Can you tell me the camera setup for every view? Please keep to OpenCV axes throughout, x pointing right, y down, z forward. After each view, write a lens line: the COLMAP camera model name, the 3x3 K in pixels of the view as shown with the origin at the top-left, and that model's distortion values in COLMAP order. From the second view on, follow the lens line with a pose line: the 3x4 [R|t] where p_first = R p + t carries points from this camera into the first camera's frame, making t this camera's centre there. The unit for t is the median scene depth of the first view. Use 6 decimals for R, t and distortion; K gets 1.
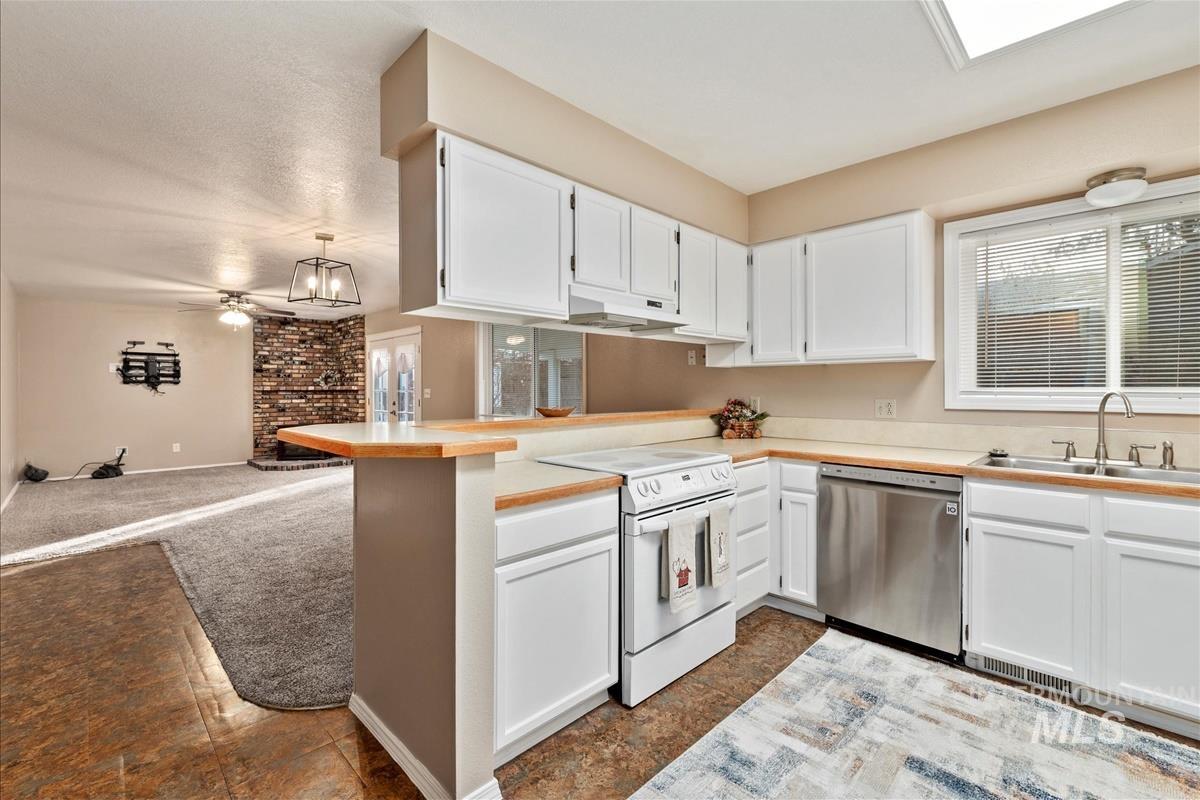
lens RADIAL K [[521.1, 0, 600.8], [0, 521.1, 386.5], [0, 0, 1]] dist [0.002469, -0.000818]
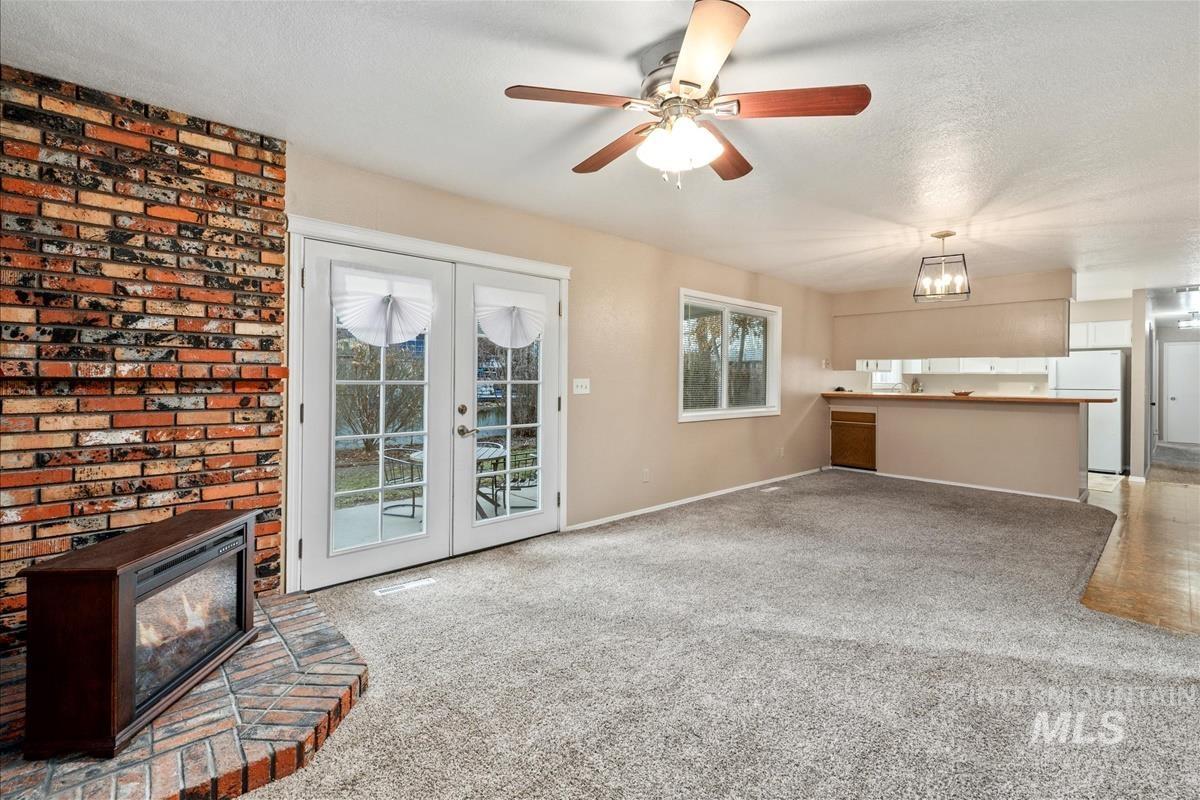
lens RADIAL K [[517.2, 0, 602.8], [0, 517.2, 376.1], [0, 0, 1]] dist [-0.000241, -0.000201]
pose [[0.042986, 0.008338, 0.999041, -0.767100], [-0.011839, 0.999899, -0.007836, 0.004861], [-0.999006, -0.011491, 0.043080, 0.786979]]
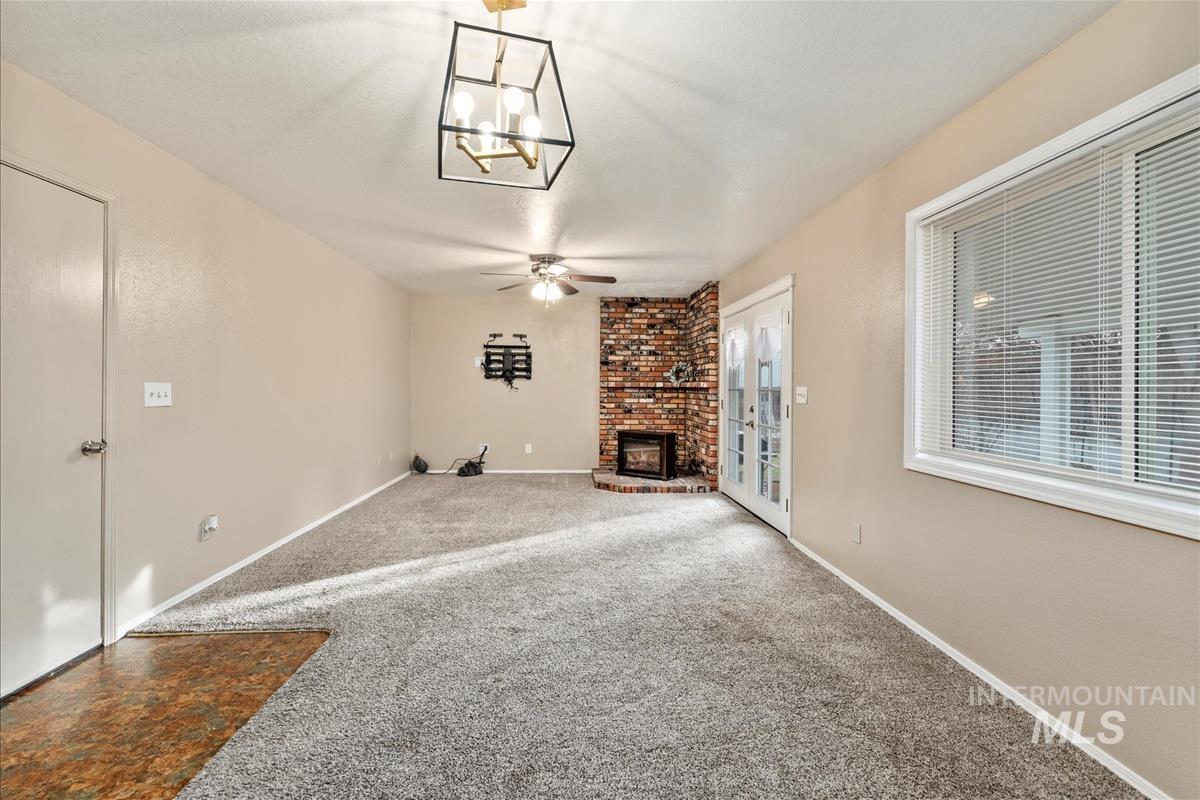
lens RADIAL K [[521.1, 0, 600.8], [0, 521.1, 386.5], [0, 0, 1]] dist [0.002469, -0.000818]
pose [[0.748187, 0.009664, -0.663417, -0.104051], [-0.007886, 0.999953, 0.005673, 0.002222], [0.663441, 0.000987, 0.748228, 0.369304]]
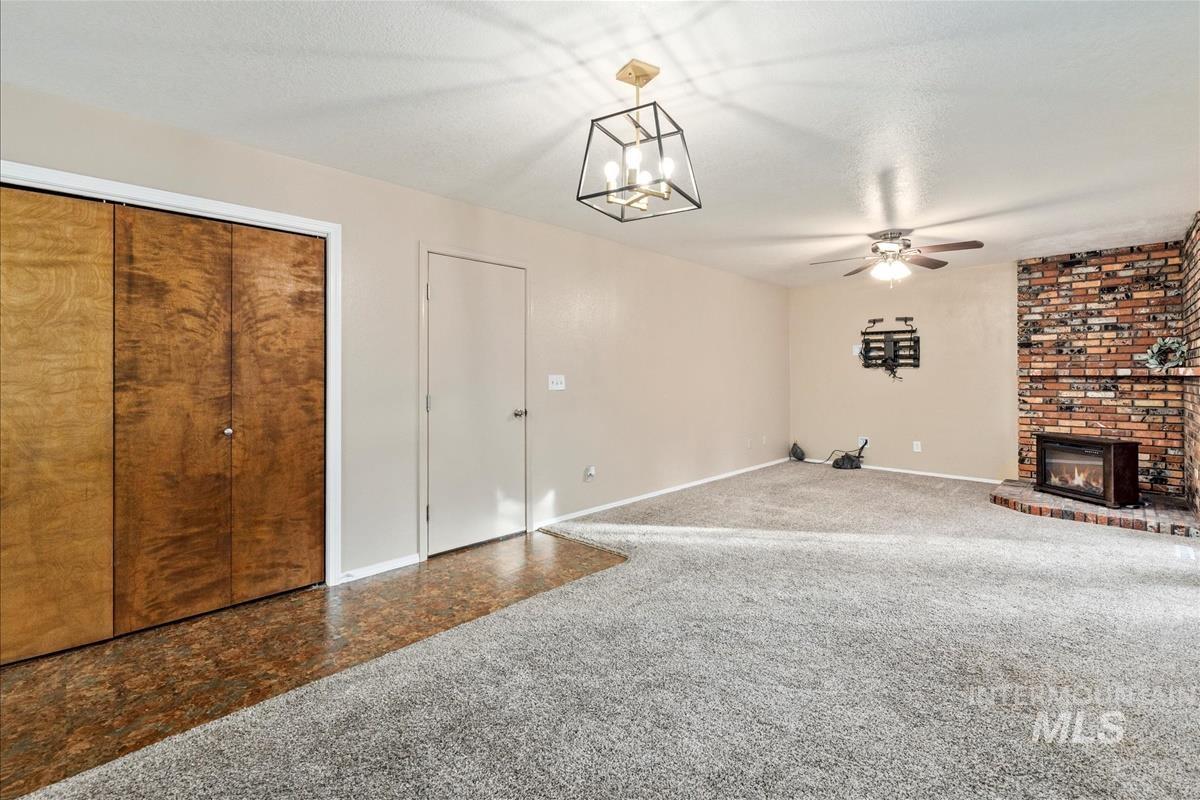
lens RADIAL K [[526.2, 0, 603.2], [0, 526.2, 372.2], [0, 0, 1]] dist [0.001323, -0.000174]
pose [[0.017613, -0.001135, -0.999844, -0.010335], [0.003796, 0.999992, -0.001068, 0.001758], [0.999838, -0.003777, 0.017618, 0.464669]]
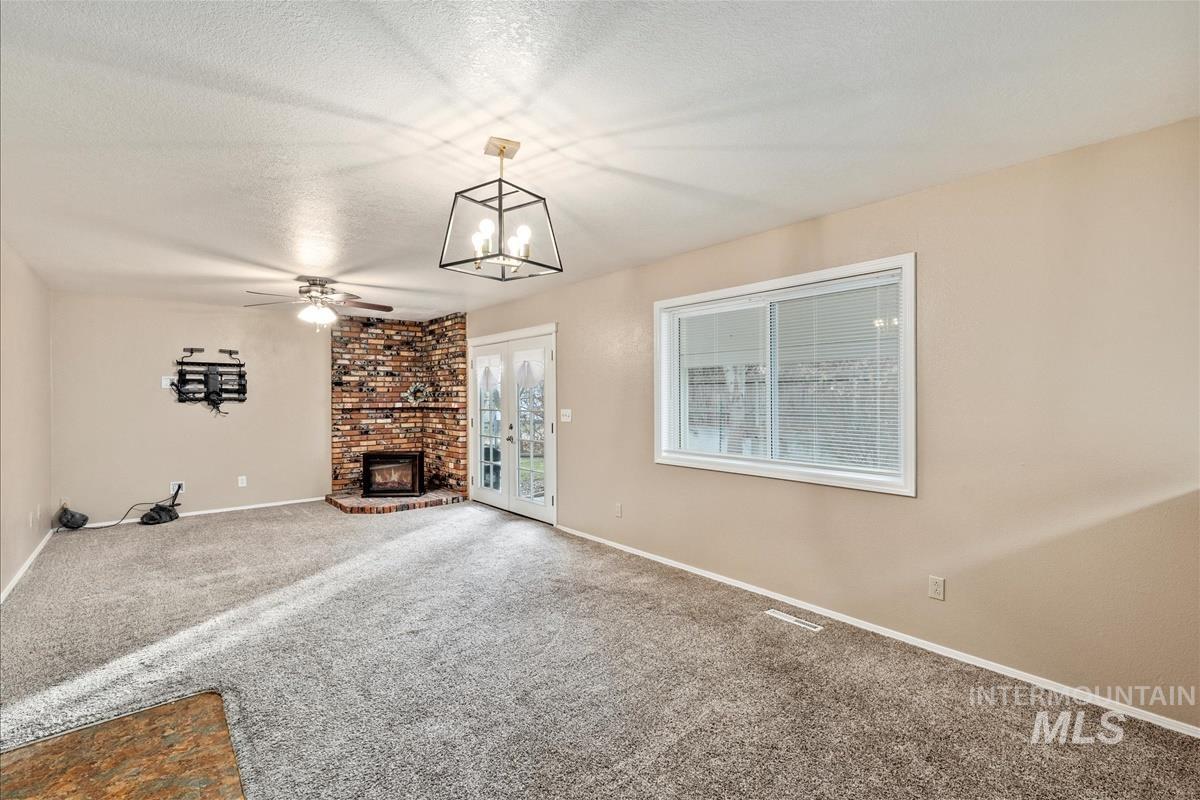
lens RADIAL K [[525.1, 0, 603.1], [0, 525.1, 395.4], [0, 0, 1]] dist [0.001825, -0.000733]
pose [[0.997095, -0.002453, -0.076124, -0.186062], [0.002680, 0.999992, 0.002888, -0.013961], [0.076116, -0.003083, 0.997094, 0.222559]]
